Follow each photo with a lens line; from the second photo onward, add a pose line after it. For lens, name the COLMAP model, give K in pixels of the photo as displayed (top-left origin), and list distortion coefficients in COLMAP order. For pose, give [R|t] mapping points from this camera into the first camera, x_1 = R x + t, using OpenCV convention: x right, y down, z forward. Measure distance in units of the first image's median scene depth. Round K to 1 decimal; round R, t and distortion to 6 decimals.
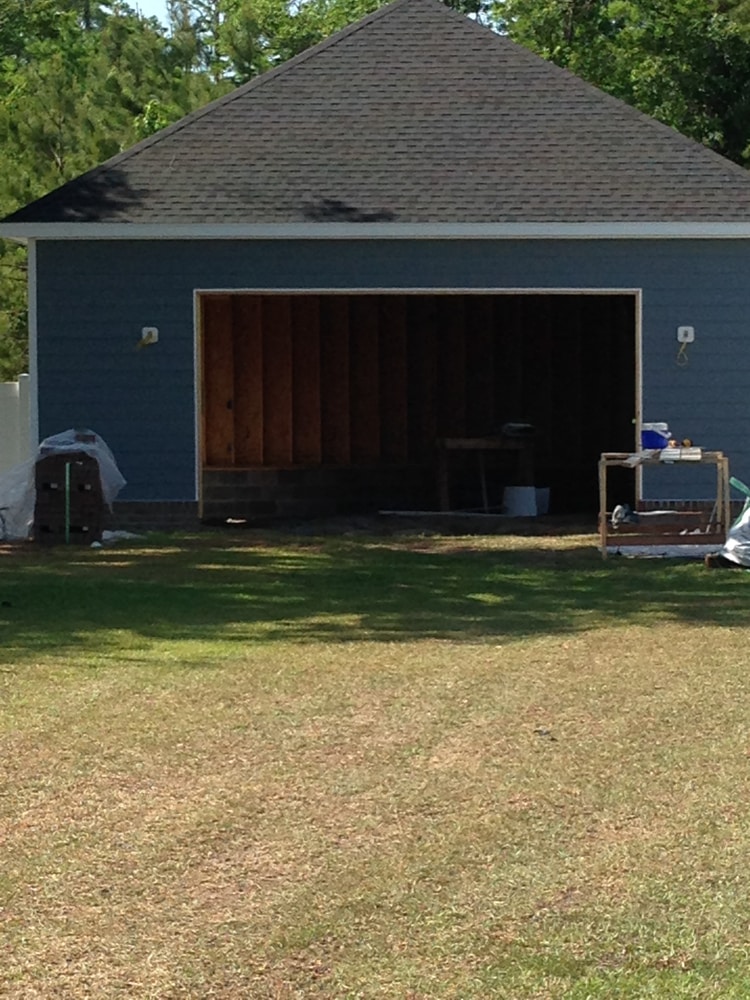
lens RADIAL K [[3290.1, 0, 375.0], [0, 3290.1, 500.0], [0, 0, 1]] dist [0.075303, 0.530198]
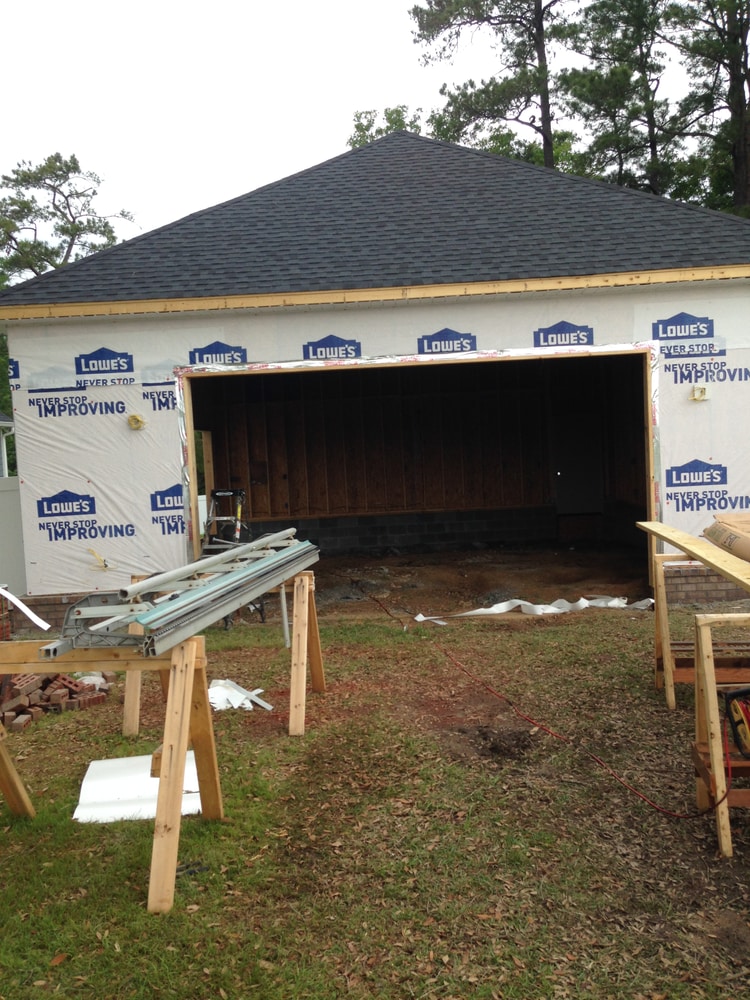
lens RADIAL K [[966.6, 0, 375.0], [0, 966.6, 500.0], [0, 0, 1]] dist [-0.001695, -0.000693]
pose [[0.998605, -0.047109, -0.023864, 0.006259], [0.047328, 0.998842, 0.008694, -0.026355], [0.023427, -0.009811, 0.999677, 0.712502]]
